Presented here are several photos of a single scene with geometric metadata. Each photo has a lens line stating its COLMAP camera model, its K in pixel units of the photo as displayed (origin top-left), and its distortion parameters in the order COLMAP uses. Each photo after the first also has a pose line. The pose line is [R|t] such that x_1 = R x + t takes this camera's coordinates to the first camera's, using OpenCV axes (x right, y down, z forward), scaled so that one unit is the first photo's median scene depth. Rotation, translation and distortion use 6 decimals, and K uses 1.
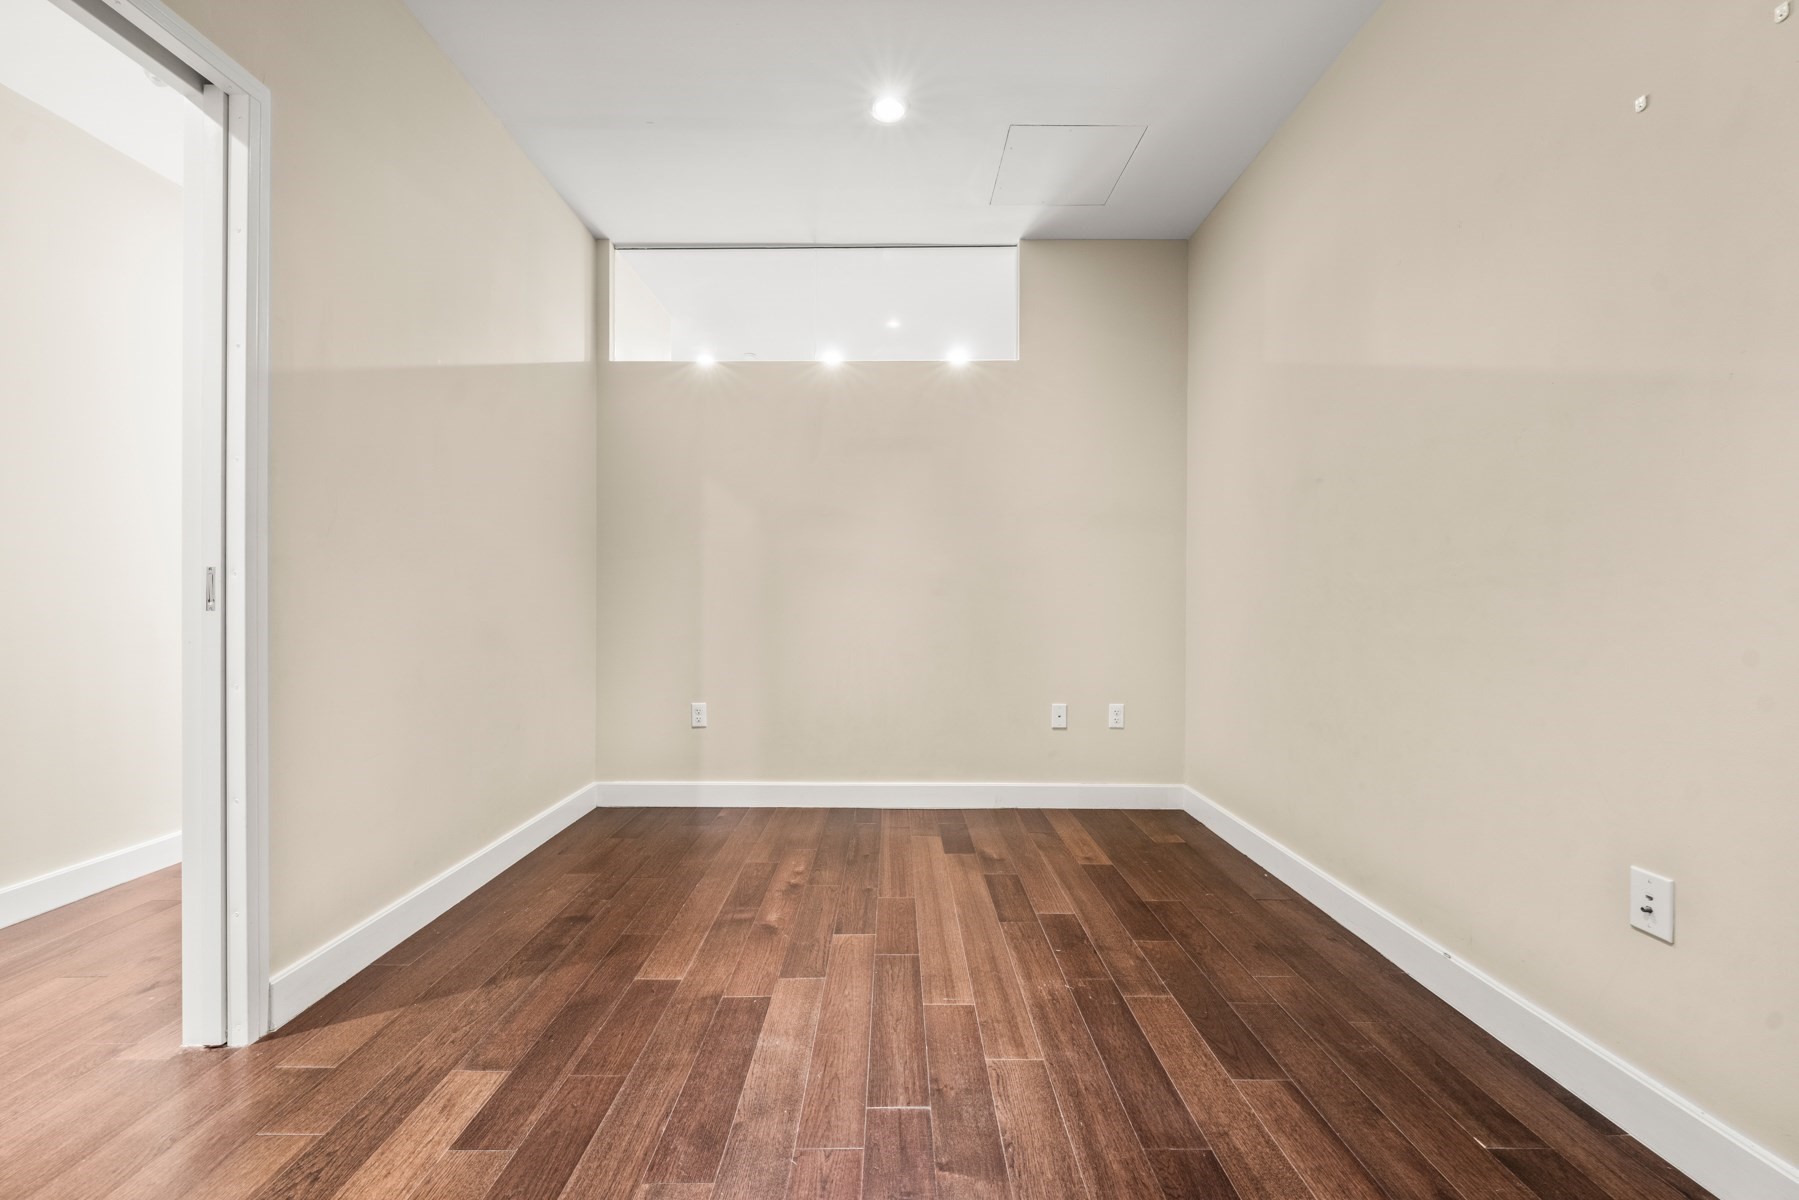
lens RADIAL K [[710.0, 0, 900.1], [0, 710.0, 599.5], [0, 0, 1]] dist [0.000342, 0.000024]
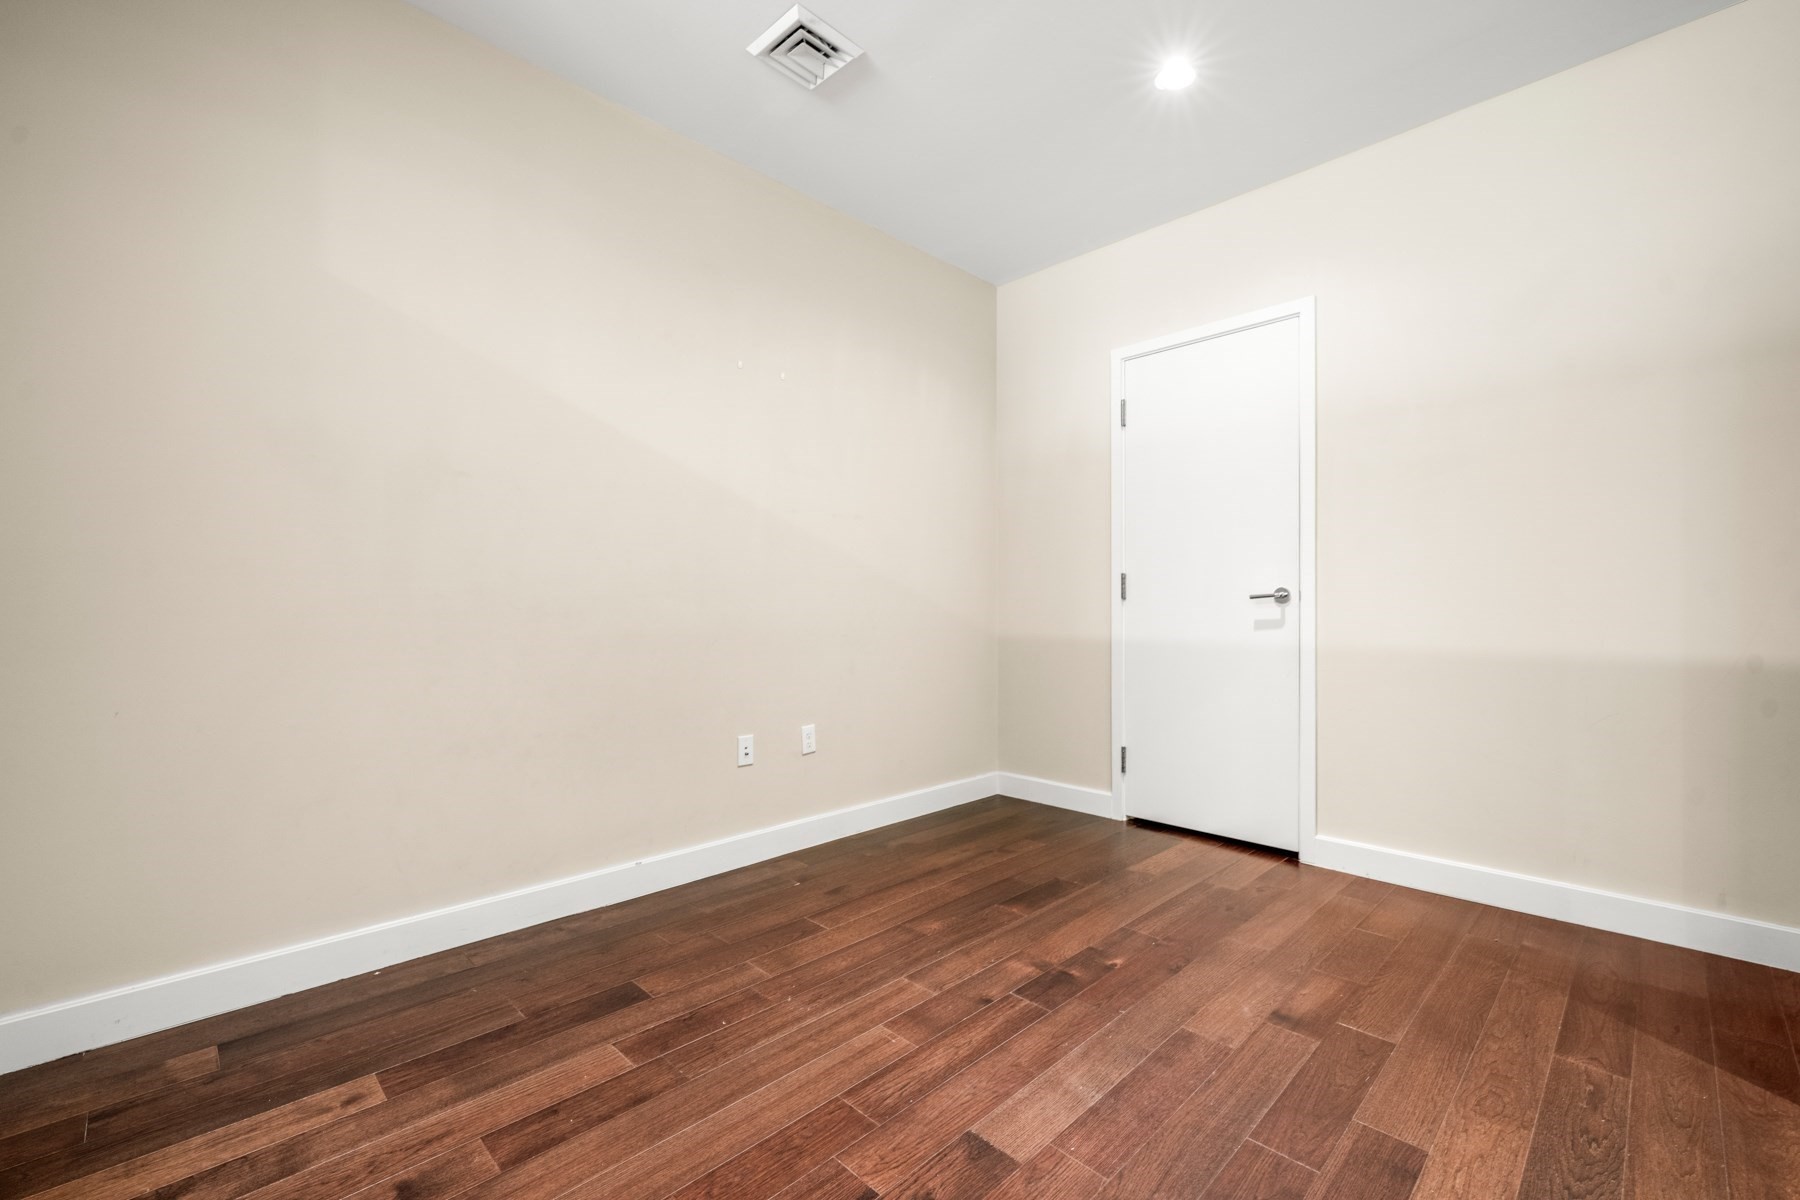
lens RADIAL K [[777.7, 0, 898.7], [0, 777.7, 603.1], [0, 0, 1]] dist [-0.001230, 0.000744]
pose [[-0.714663, 0.001493, 0.699467, -0.659140], [-0.000235, 0.999997, -0.002375, -0.001534], [-0.699469, -0.001861, -0.714661, 1.751786]]
